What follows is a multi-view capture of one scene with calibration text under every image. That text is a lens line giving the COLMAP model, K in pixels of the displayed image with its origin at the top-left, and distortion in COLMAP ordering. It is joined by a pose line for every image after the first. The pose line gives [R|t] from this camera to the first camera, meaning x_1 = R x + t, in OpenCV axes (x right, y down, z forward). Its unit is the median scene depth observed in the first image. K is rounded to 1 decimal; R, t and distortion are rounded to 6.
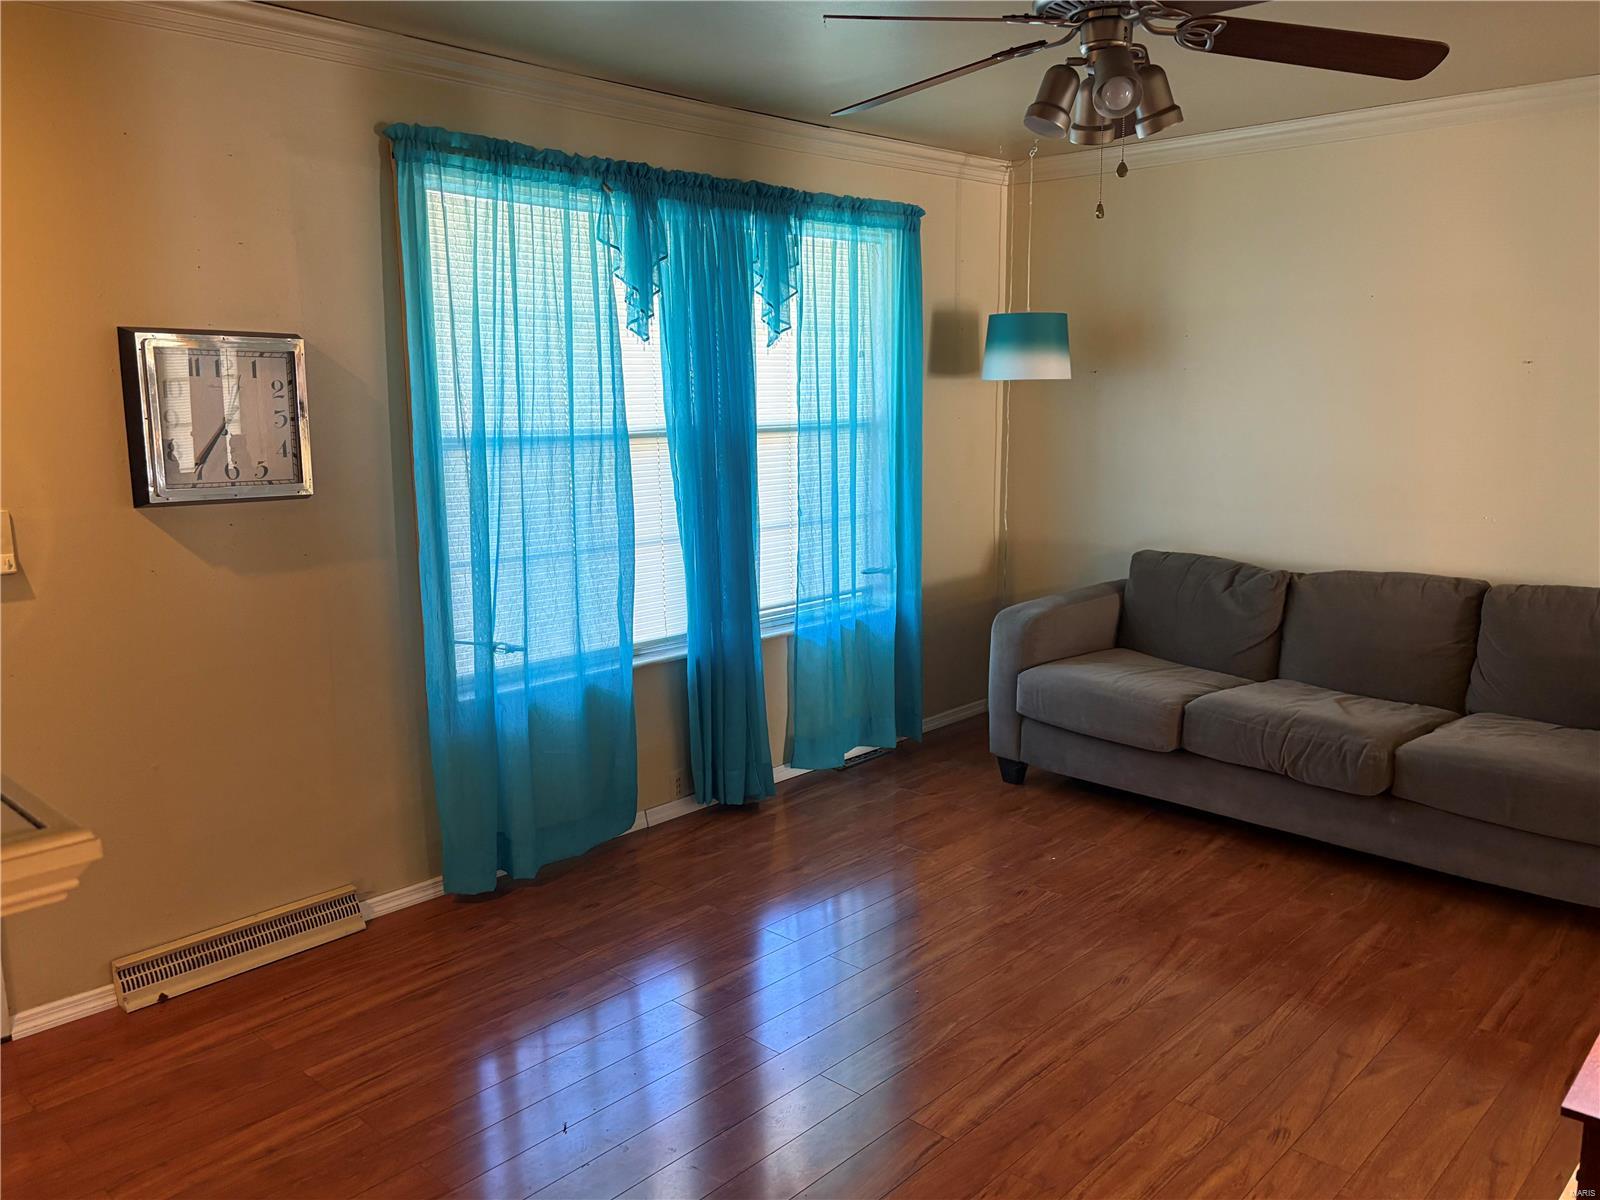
lens RADIAL K [[1238.0, 0, 800.0], [0, 1238.0, 600.0], [0, 0, 1]] dist [0.067945, -0.075555]
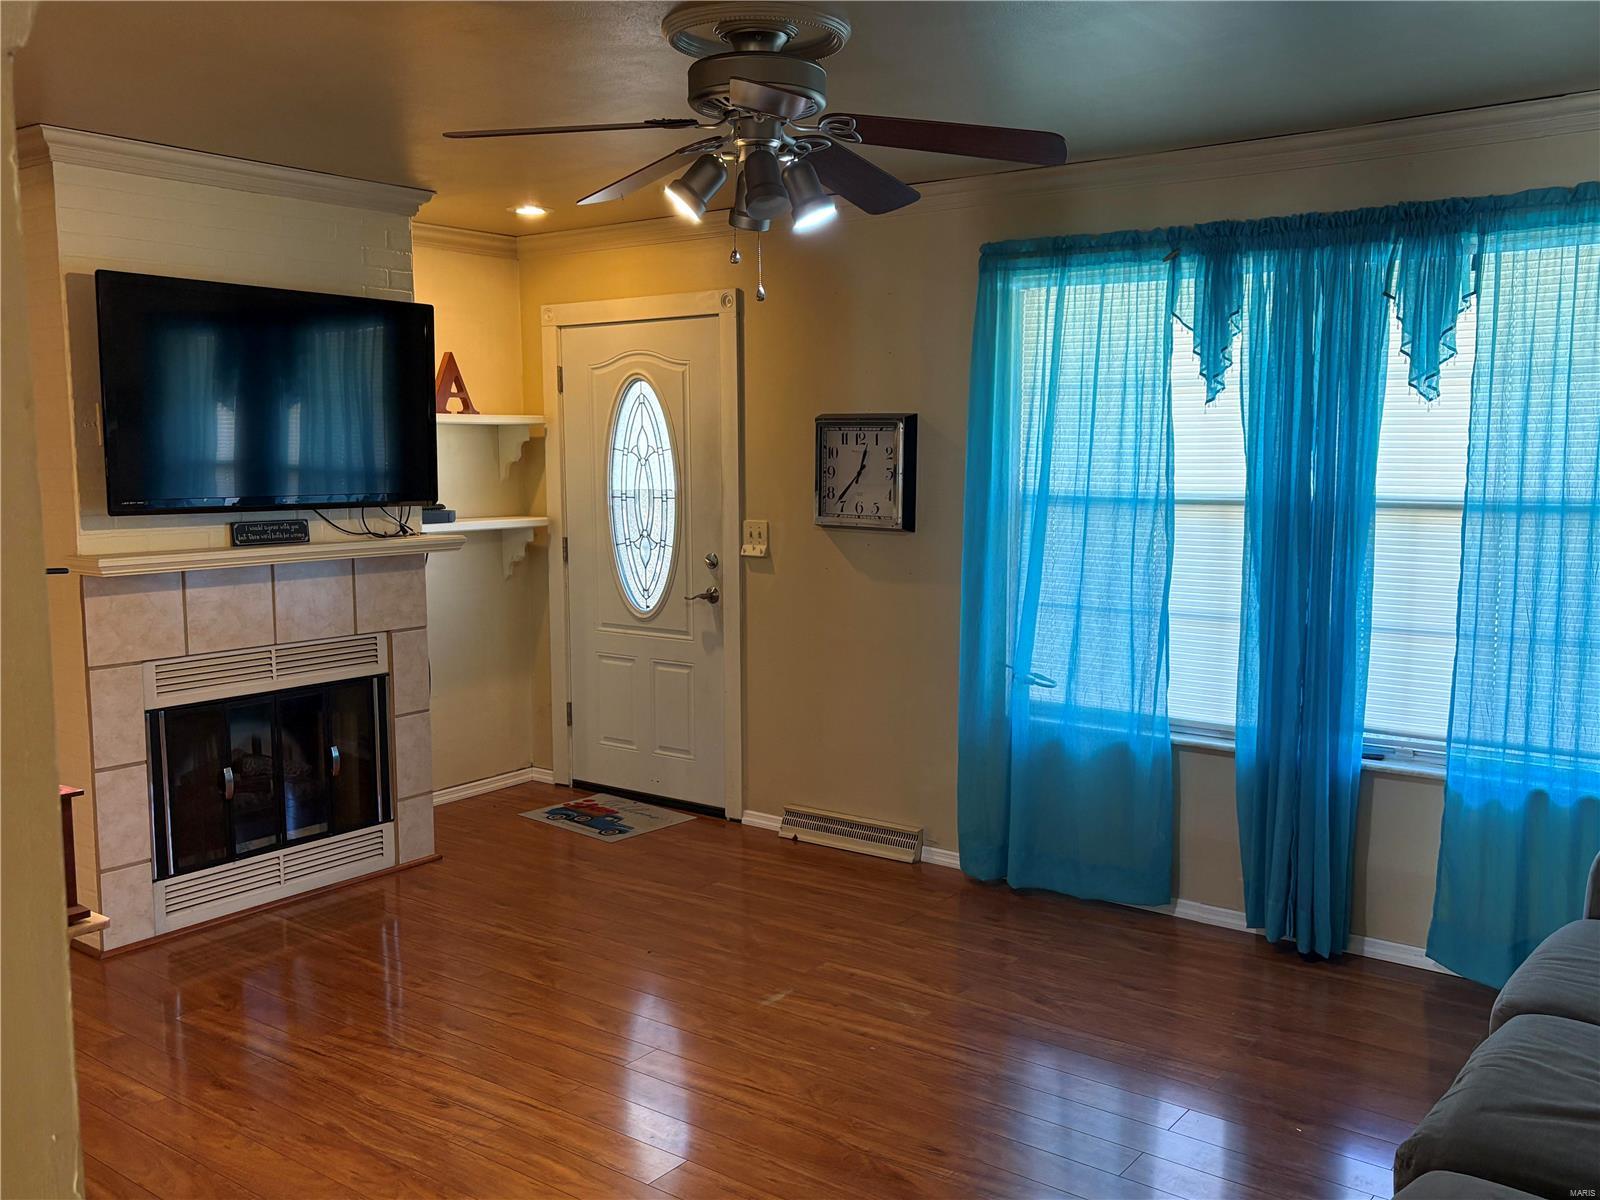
lens RADIAL K [[1399.6, 0, 800.0], [0, 1399.6, 600.0], [0, 0, 1]] dist [0.041148, -0.012362]
pose [[0.107853, 0.122495, -0.986591, 0.945323], [-0.163658, 0.981029, 0.103913, -0.125242], [0.980604, 0.150256, 0.125854, 0.595700]]
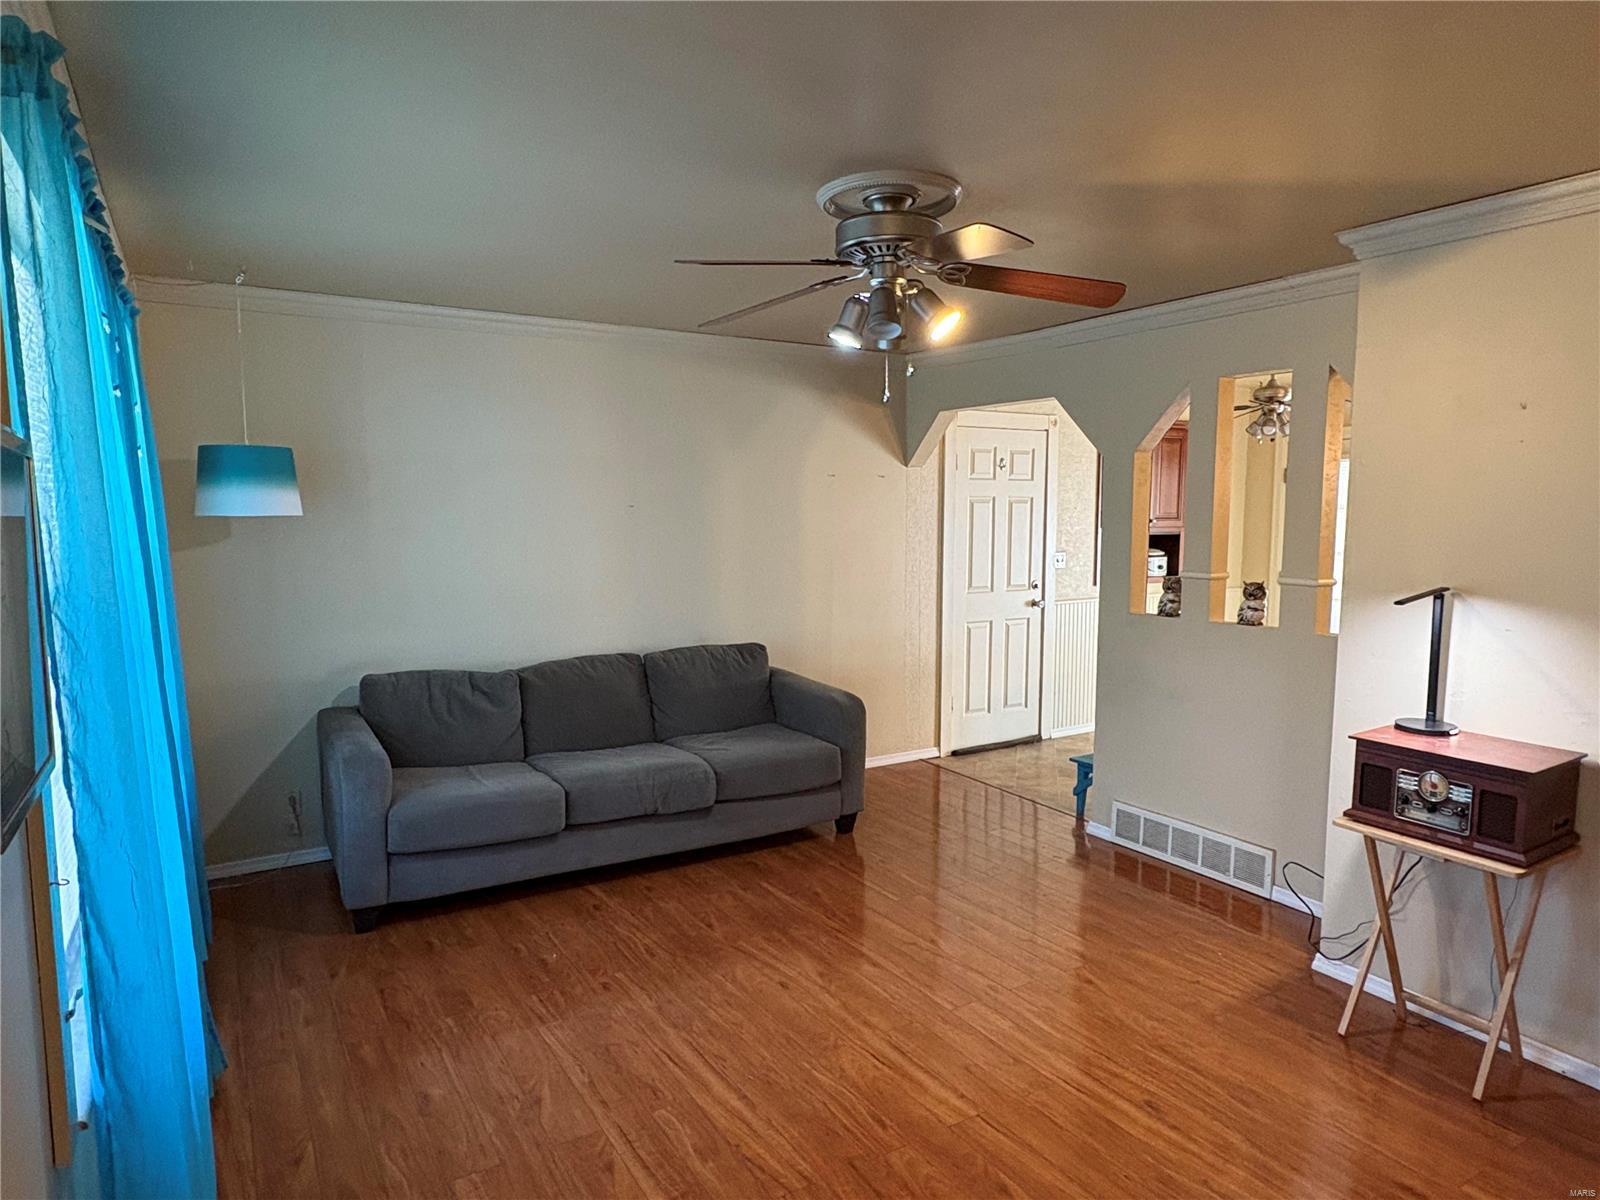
lens RADIAL K [[981.7, 0, 800.0], [0, 981.7, 600.0], [0, 0, 1]] dist [-0.004396, 0.001024]
pose [[0.262588, -0.088299, 0.960859, -0.549240], [0.161196, 0.985824, 0.046541, -0.106419], [-0.951348, 0.142665, 0.273099, 0.533151]]
